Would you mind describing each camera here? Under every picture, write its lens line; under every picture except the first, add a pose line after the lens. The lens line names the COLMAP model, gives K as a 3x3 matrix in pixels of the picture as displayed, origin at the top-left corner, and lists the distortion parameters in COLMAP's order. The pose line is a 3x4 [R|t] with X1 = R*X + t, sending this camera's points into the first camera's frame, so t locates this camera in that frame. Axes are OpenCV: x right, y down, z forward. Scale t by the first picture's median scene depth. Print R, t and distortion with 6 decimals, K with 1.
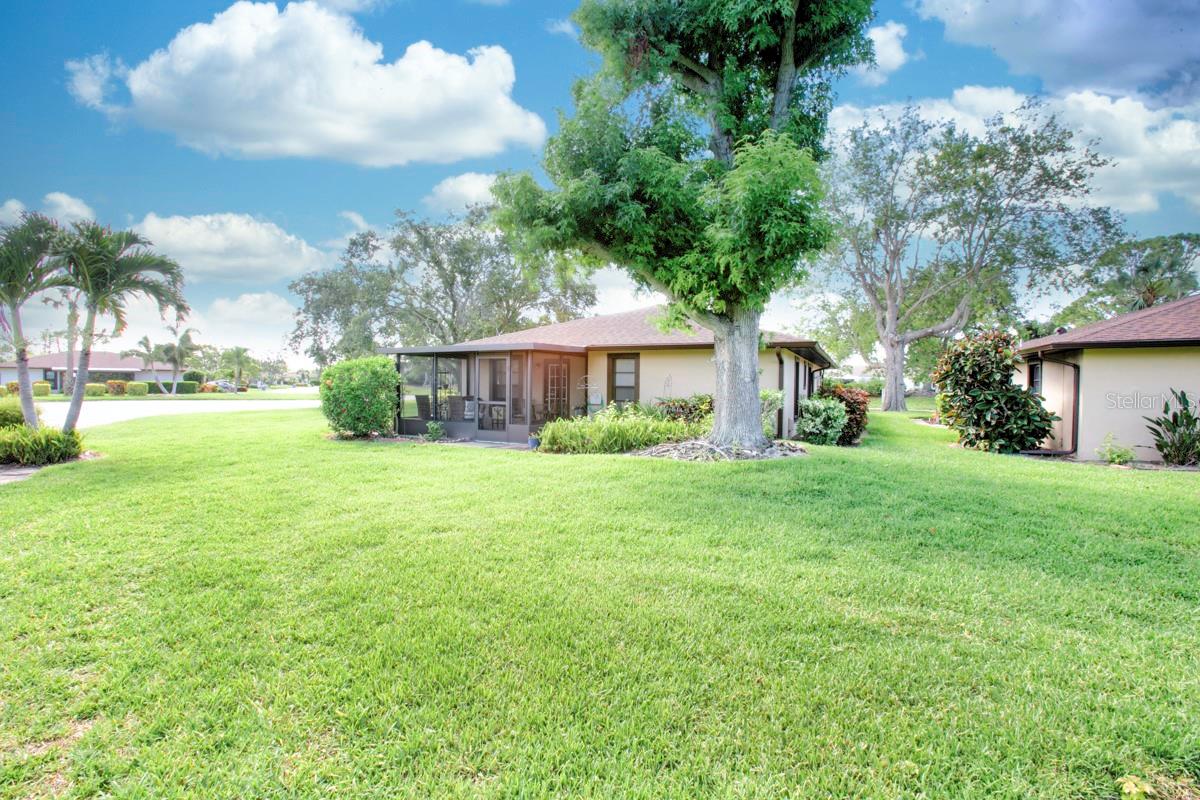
lens RADIAL K [[555.2, 0, 600.0], [0, 555.2, 400.0], [0, 0, 1]] dist [-0.000916, -0.000199]
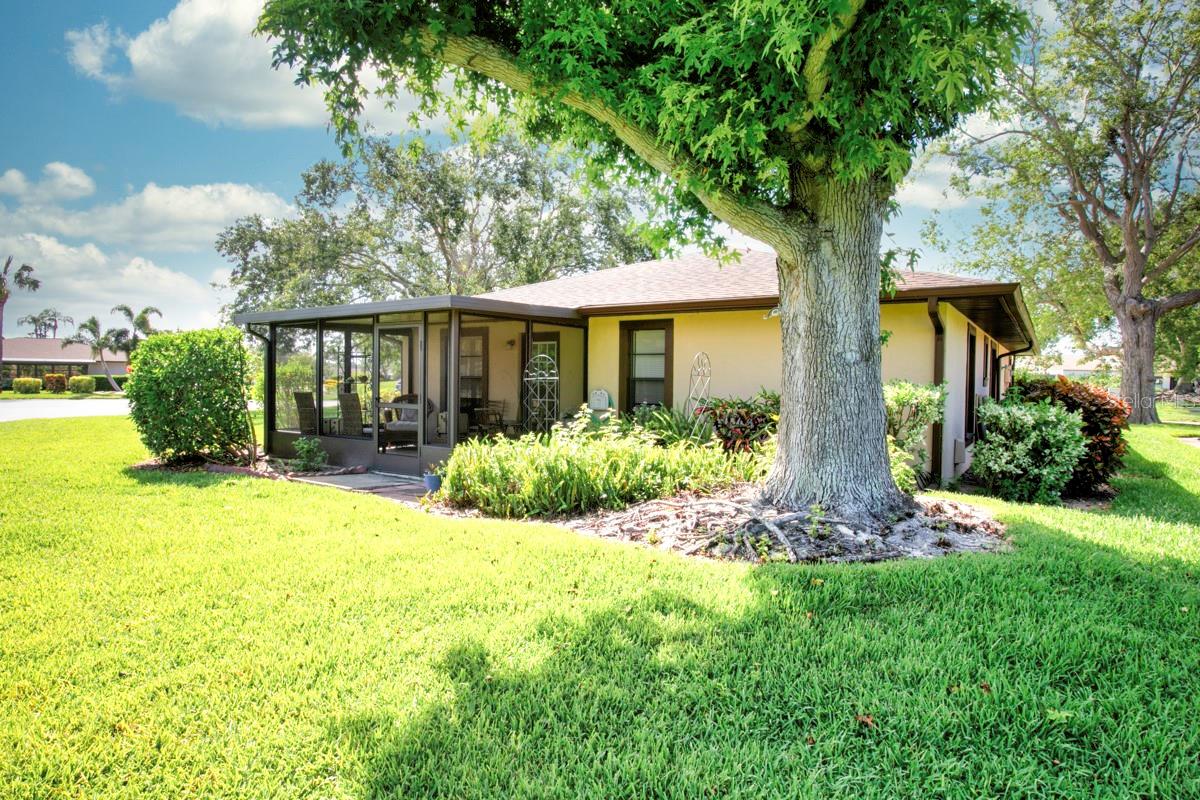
lens RADIAL K [[707.0, 0, 600.0], [0, 707.0, 400.0], [0, 0, 1]] dist [-0.004600, 0.028183]
pose [[0.990501, 0.005709, -0.137385, 0.113127], [-0.006159, 0.999977, -0.002855, -0.000549], [0.137366, 0.003674, 0.990514, 0.331458]]
